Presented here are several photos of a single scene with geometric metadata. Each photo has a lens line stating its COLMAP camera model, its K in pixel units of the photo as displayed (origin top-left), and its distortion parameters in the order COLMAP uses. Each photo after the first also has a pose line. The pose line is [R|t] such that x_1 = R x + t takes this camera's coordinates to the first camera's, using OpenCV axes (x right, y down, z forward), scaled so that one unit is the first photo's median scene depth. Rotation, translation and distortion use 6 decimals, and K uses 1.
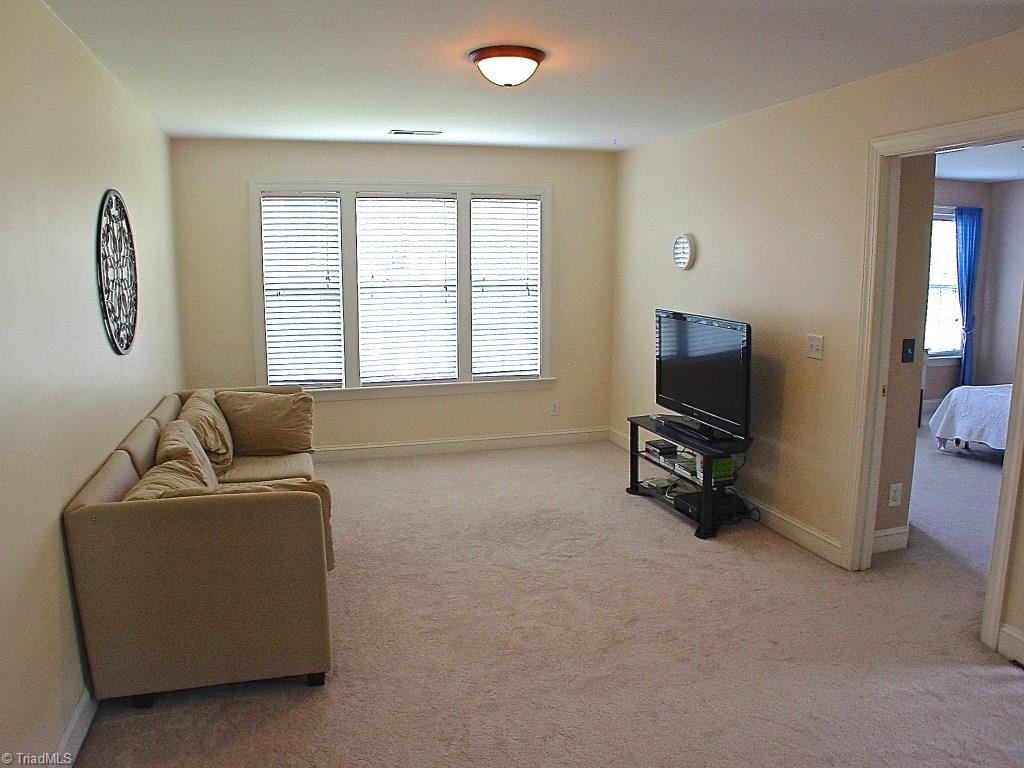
lens RADIAL K [[742.7, 0, 512.0], [0, 742.7, 384.0], [0, 0, 1]] dist [-0.192090, 0.122650]
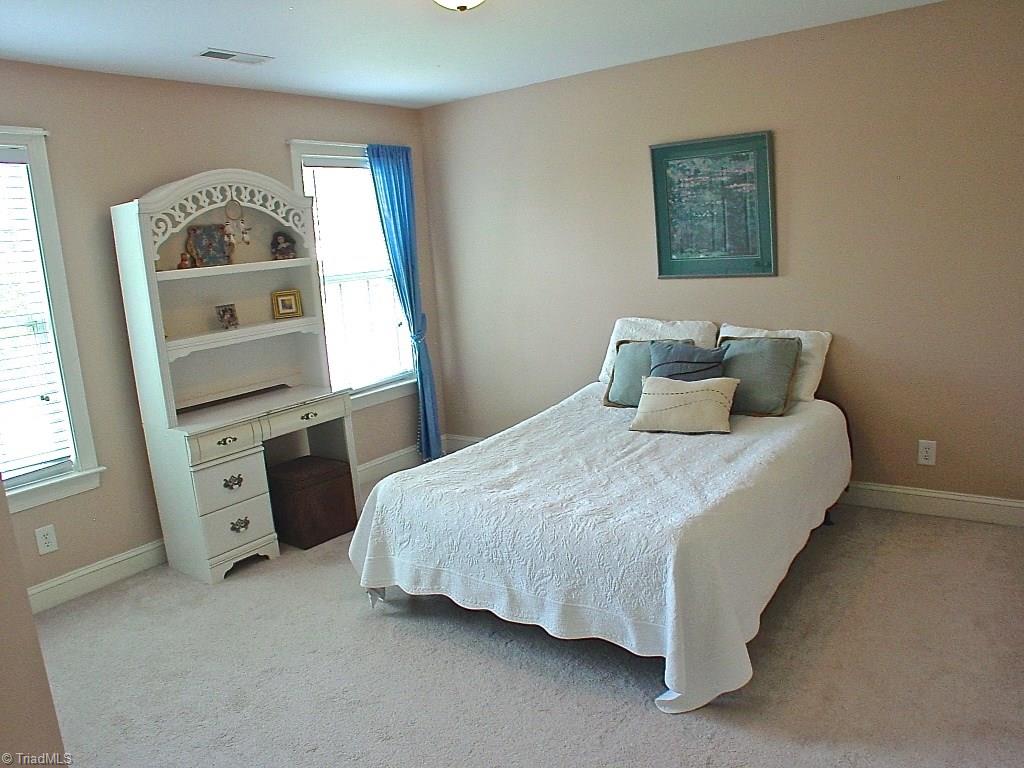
lens RADIAL K [[742.7, 0, 512.0], [0, 742.7, 384.0], [0, 0, 1]] dist [-0.192090, 0.122650]
pose [[0.802437, -0.168895, 0.572337, 0.337078], [0.167832, 0.984272, 0.055149, -0.060370], [-0.572650, 0.051803, 0.818162, 0.412361]]
